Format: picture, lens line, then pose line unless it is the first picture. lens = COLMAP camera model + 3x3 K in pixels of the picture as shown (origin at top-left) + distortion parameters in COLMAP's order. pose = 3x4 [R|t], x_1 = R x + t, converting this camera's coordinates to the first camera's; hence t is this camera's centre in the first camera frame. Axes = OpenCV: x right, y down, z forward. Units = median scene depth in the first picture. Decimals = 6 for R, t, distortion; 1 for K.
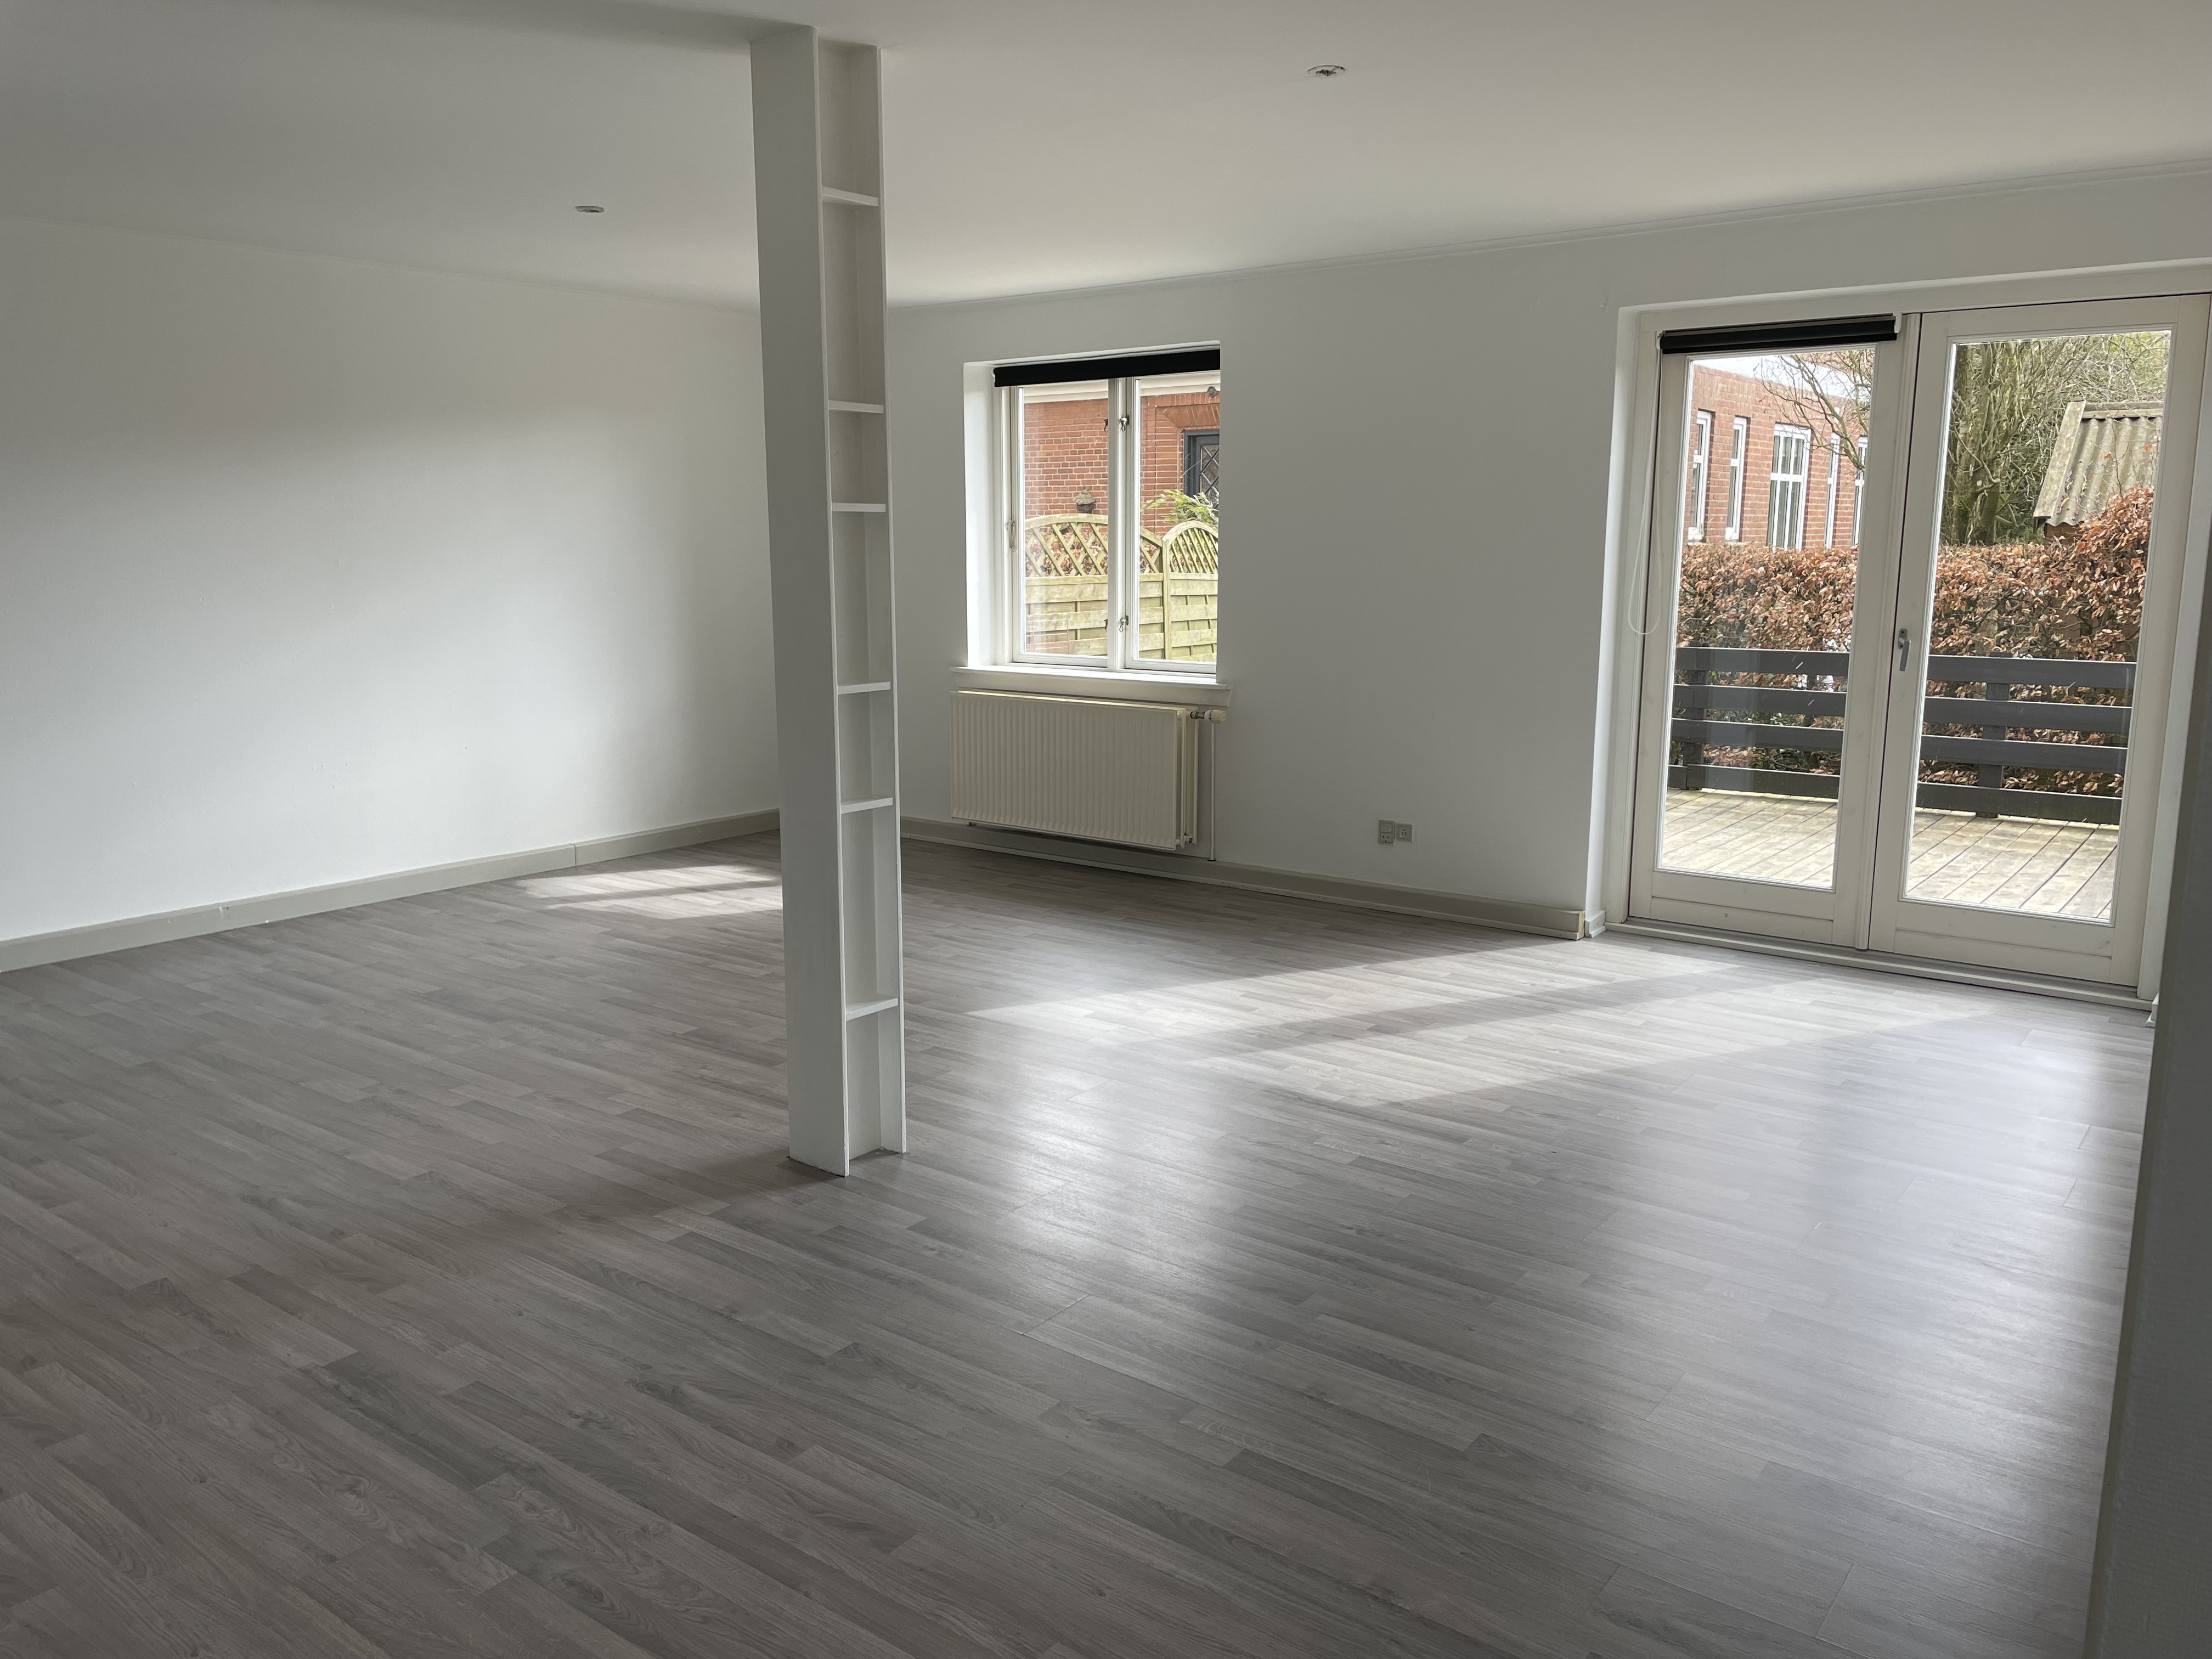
lens RADIAL K [[1663.6, 0, 1088.7], [0, 1663.6, 821.5], [0, 0, 1]] dist [0.098561, -0.121868]
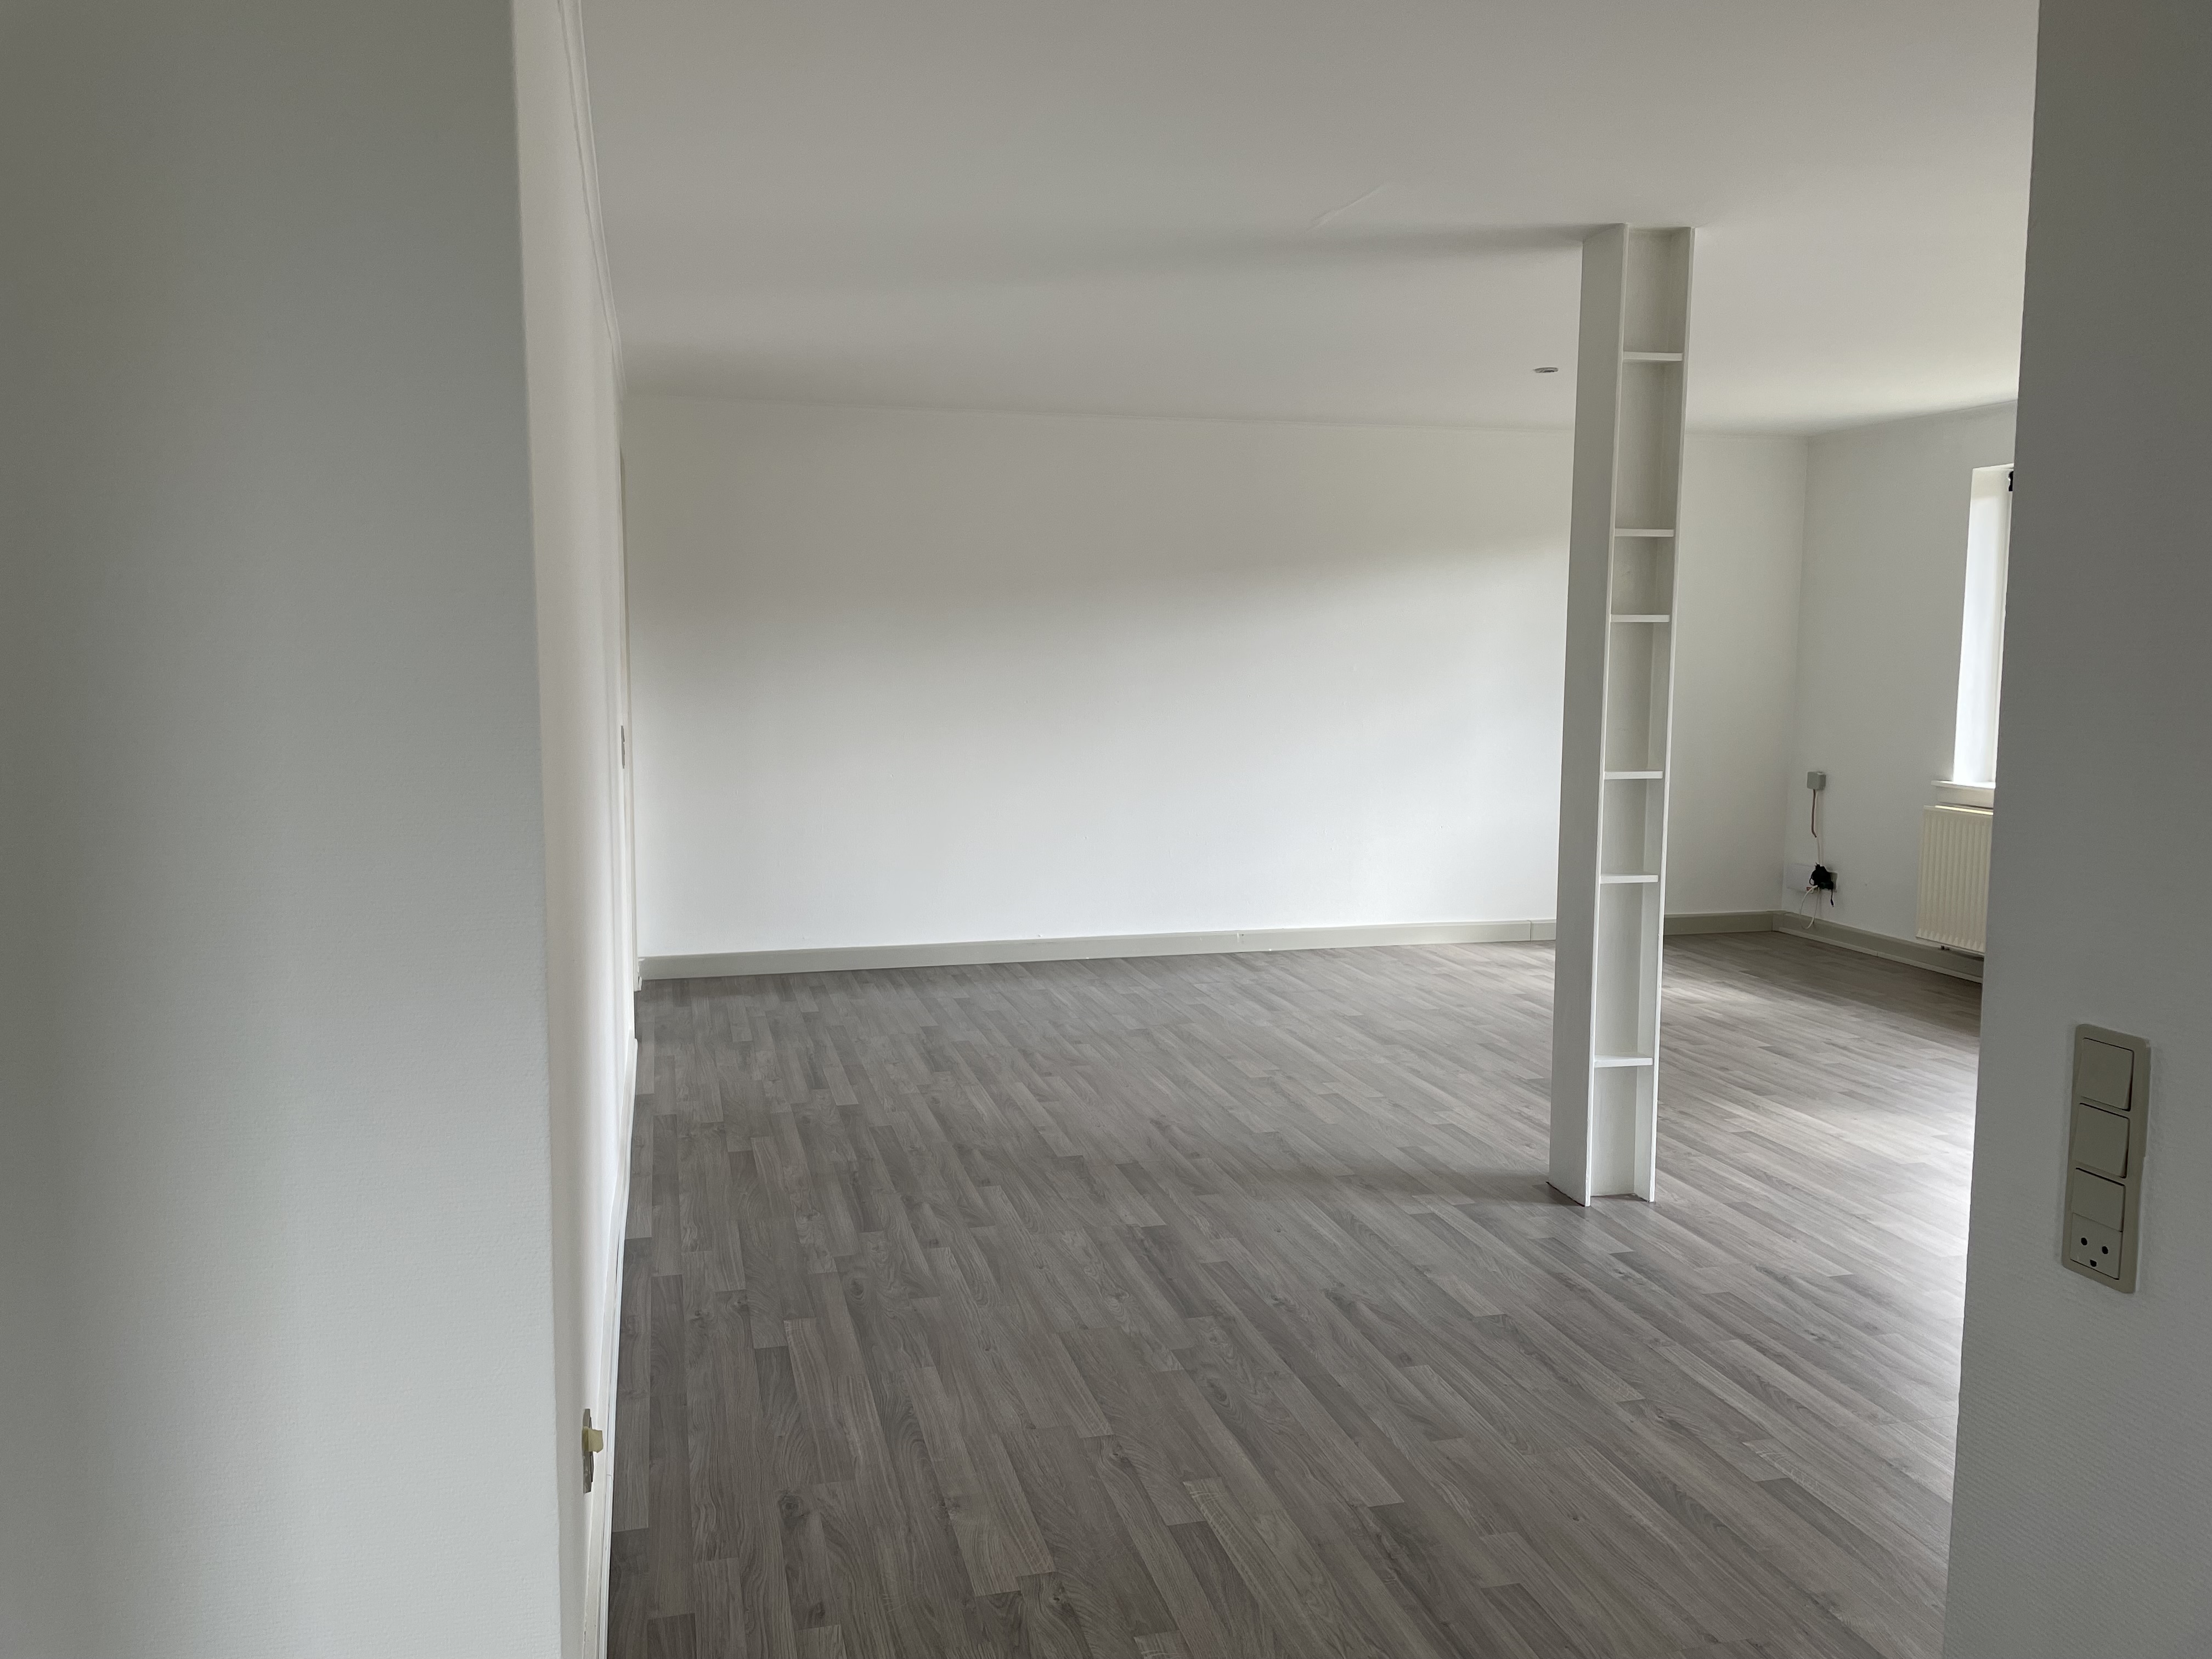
lens RADIAL K [[1663.6, 0, 1088.7], [0, 1663.6, 821.5], [0, 0, 1]] dist [0.098561, -0.121868]
pose [[0.788929, 0.071250, -0.610339, 0.282357], [-0.111664, 0.993341, -0.028376, 0.025885], [0.604253, 0.090540, 0.791632, -0.131389]]
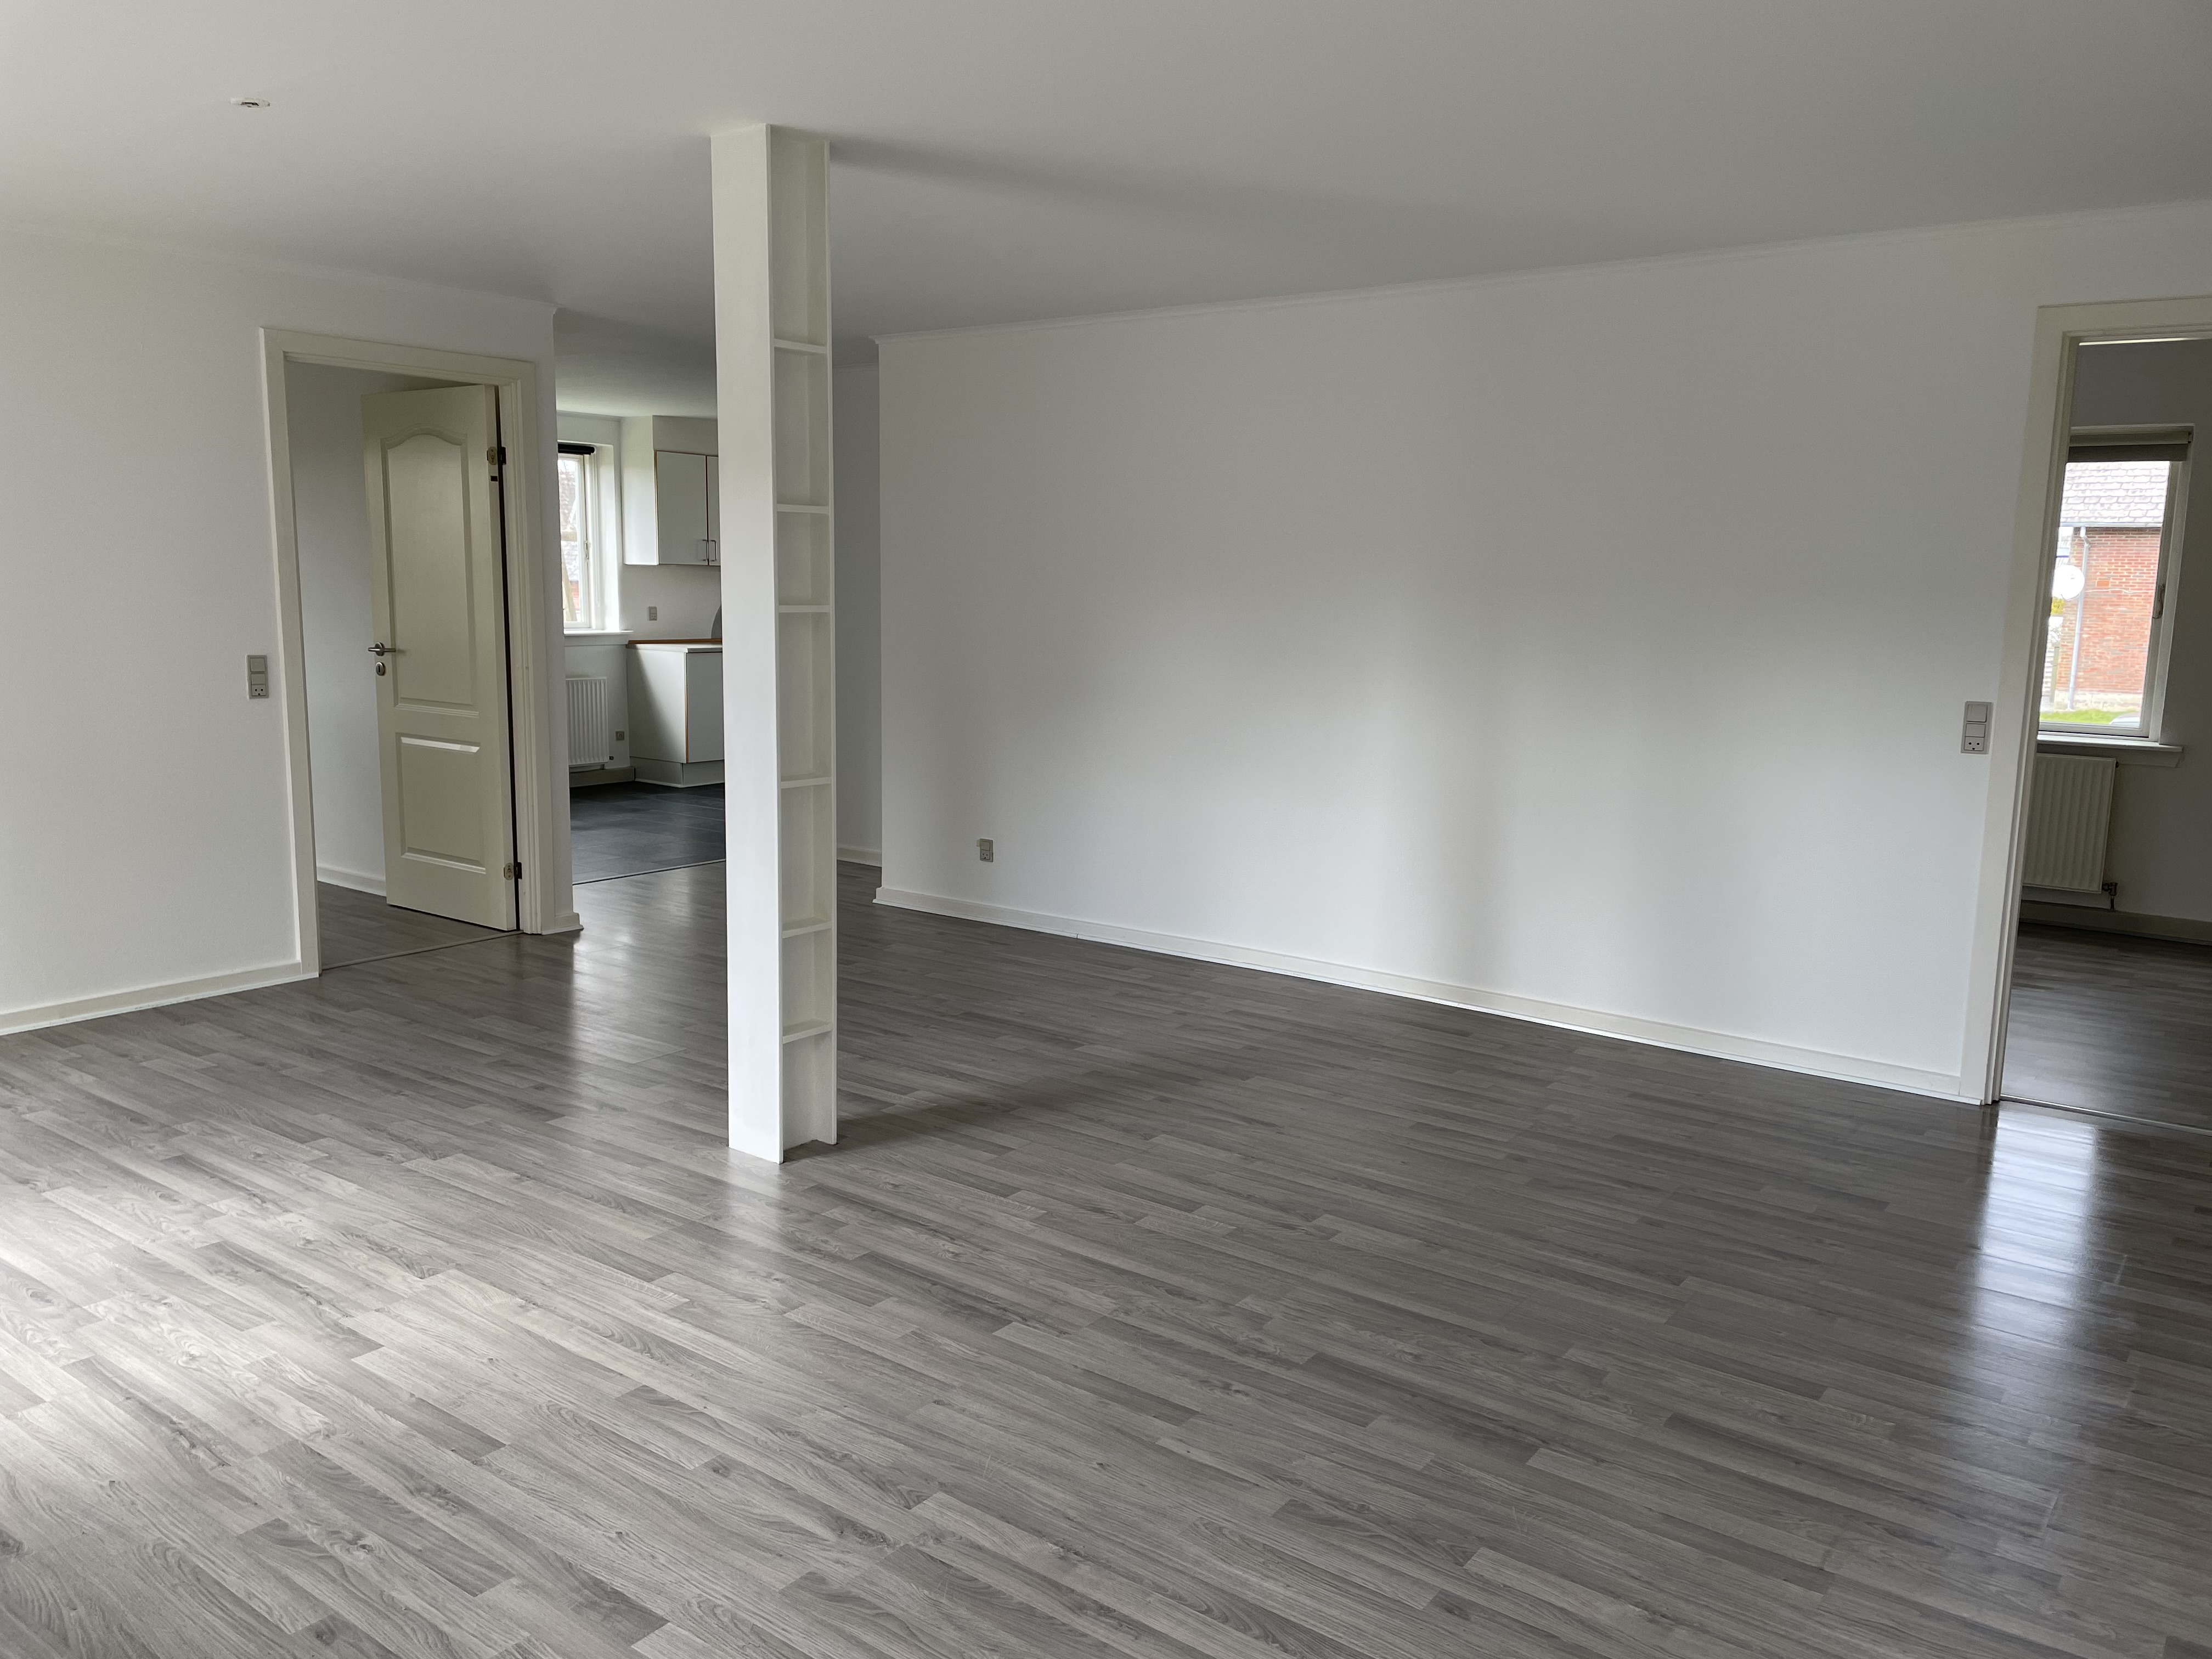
lens RADIAL K [[1677.8, 0, 1106.0], [0, 1677.8, 829.5], [0, 0, 1]] dist [0.110563, -0.115965]
pose [[-0.999751, -0.013108, -0.018058, -0.366272], [-0.018146, 0.948562, 0.316071, -0.386212], [0.012987, 0.316320, -0.948564, 2.193515]]
